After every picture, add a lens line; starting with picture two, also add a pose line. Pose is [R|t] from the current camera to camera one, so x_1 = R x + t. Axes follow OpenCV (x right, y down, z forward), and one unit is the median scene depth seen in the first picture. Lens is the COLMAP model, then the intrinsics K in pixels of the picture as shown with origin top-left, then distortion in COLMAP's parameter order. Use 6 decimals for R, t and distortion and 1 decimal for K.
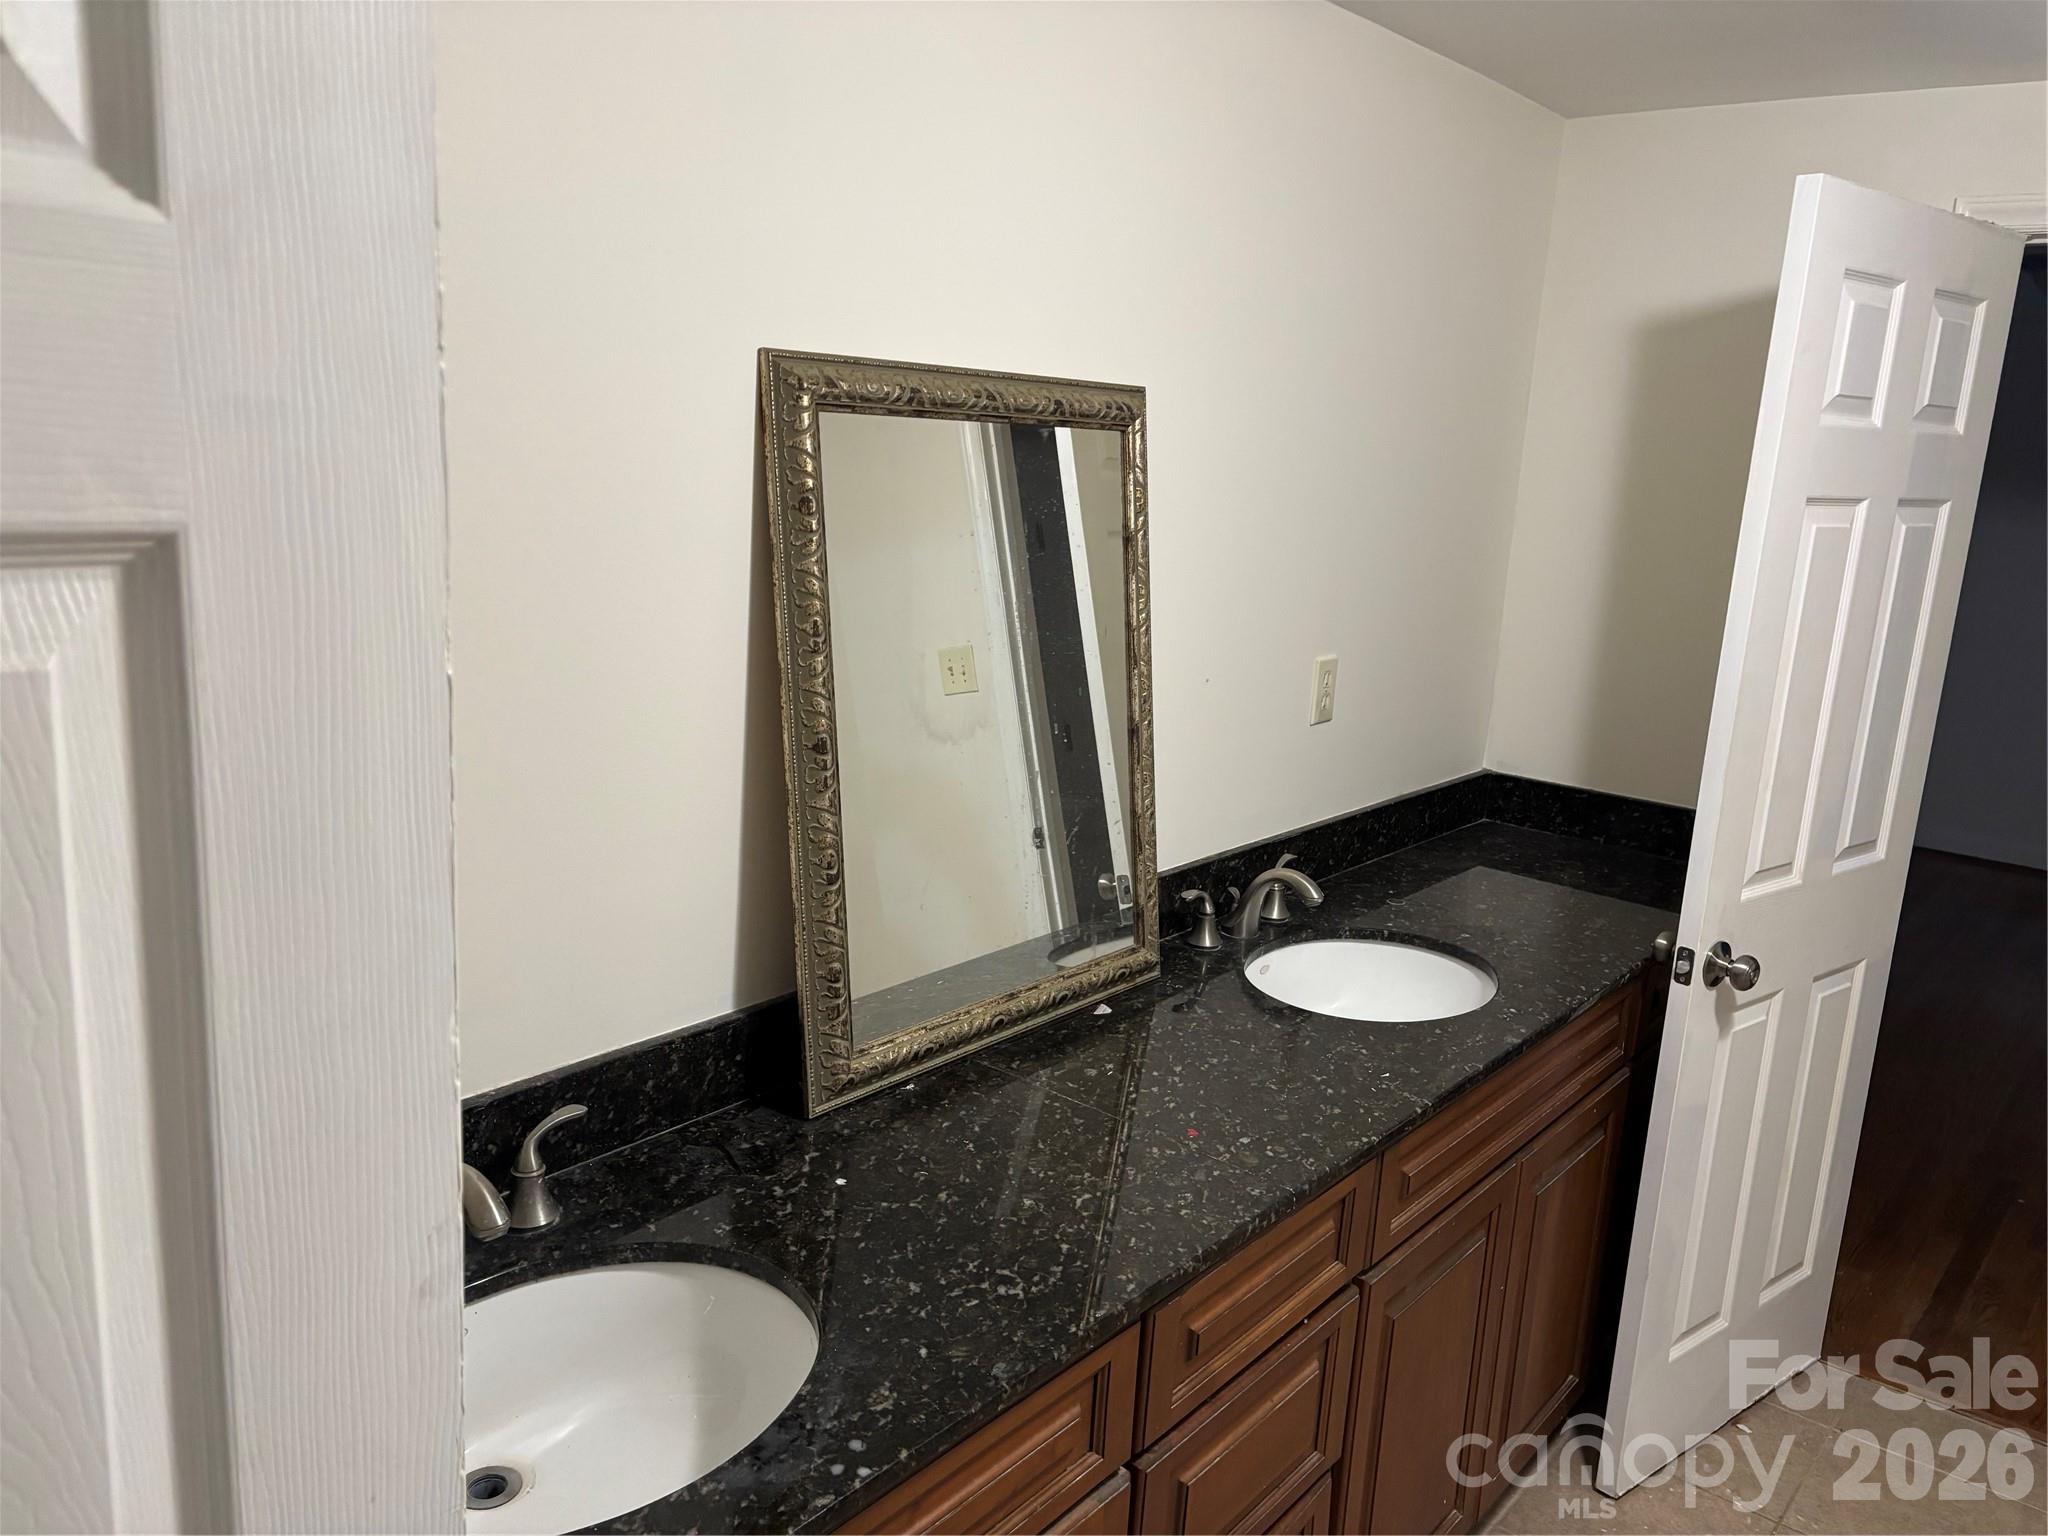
lens RADIAL K [[1546.4, 0, 1018.2], [0, 1546.4, 766.9], [0, 0, 1]] dist [0.012580, -0.014255]
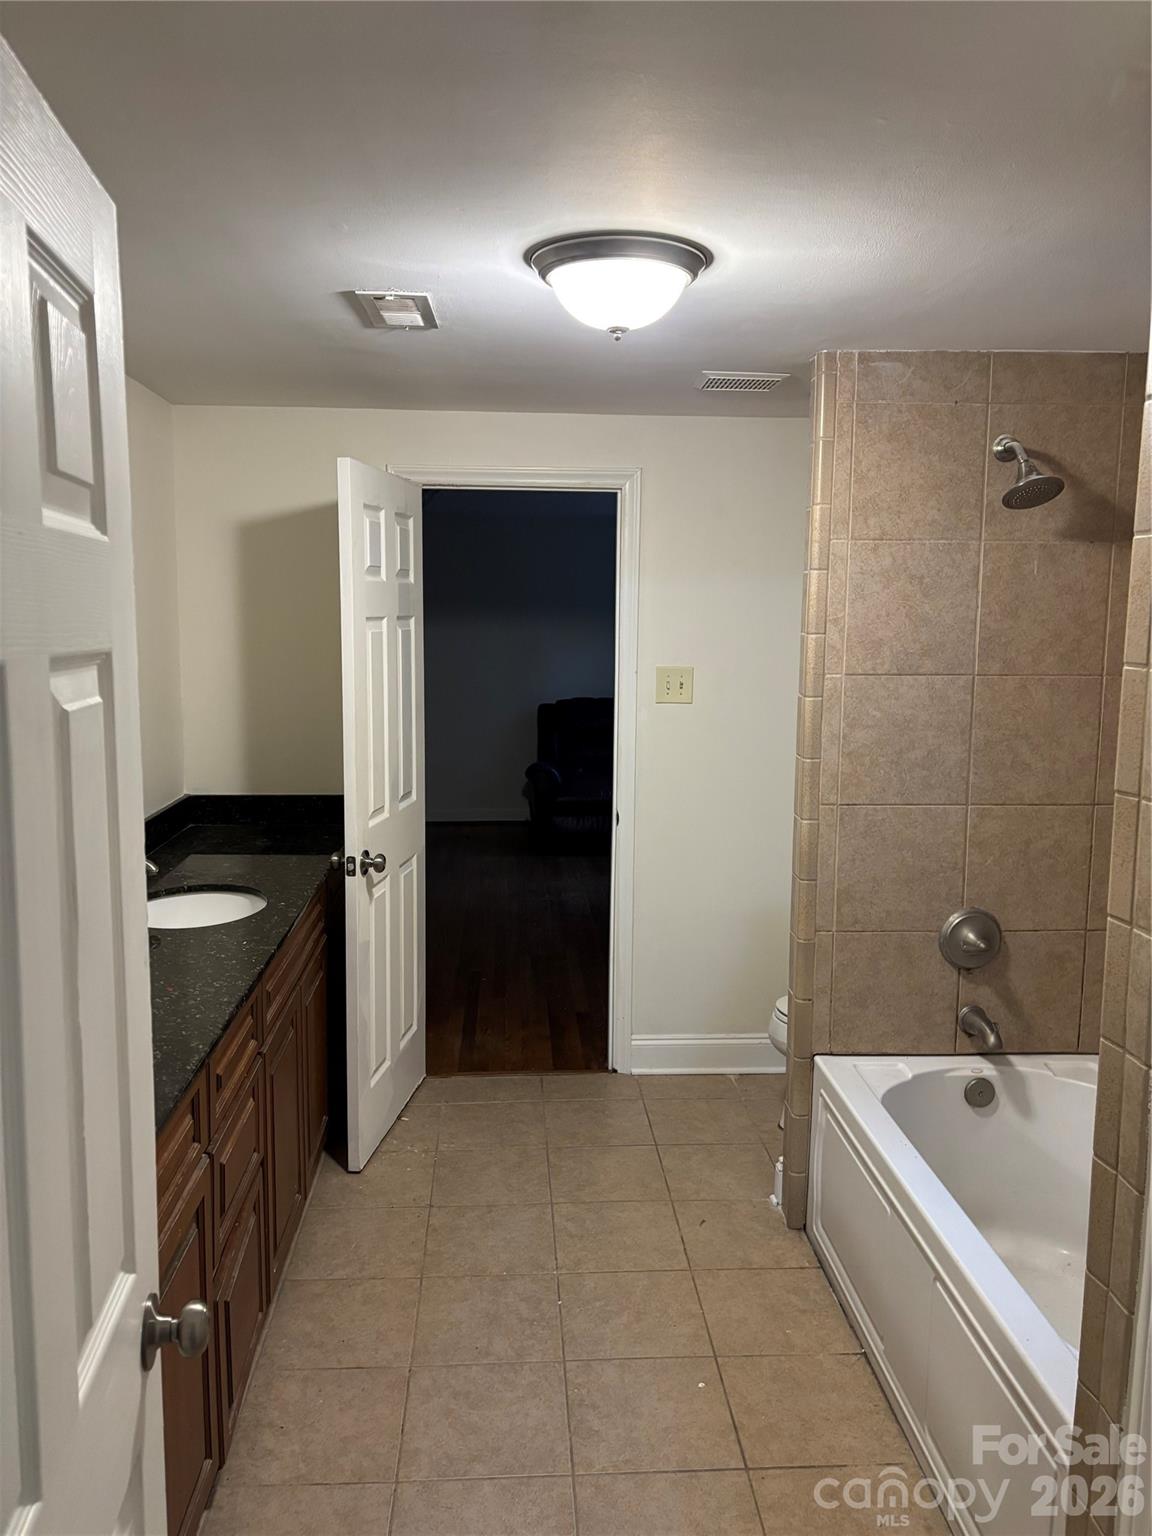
lens RADIAL K [[1159.8, 0, 575.7], [0, 1159.8, 765.7], [0, 0, 1]] dist [0.012580, -0.014255]
pose [[0.722617, -0.139916, 0.676940, -0.308518], [0.177740, 0.983983, 0.013645, 0.037065], [-0.668007, 0.110459, 0.735912, -0.232487]]
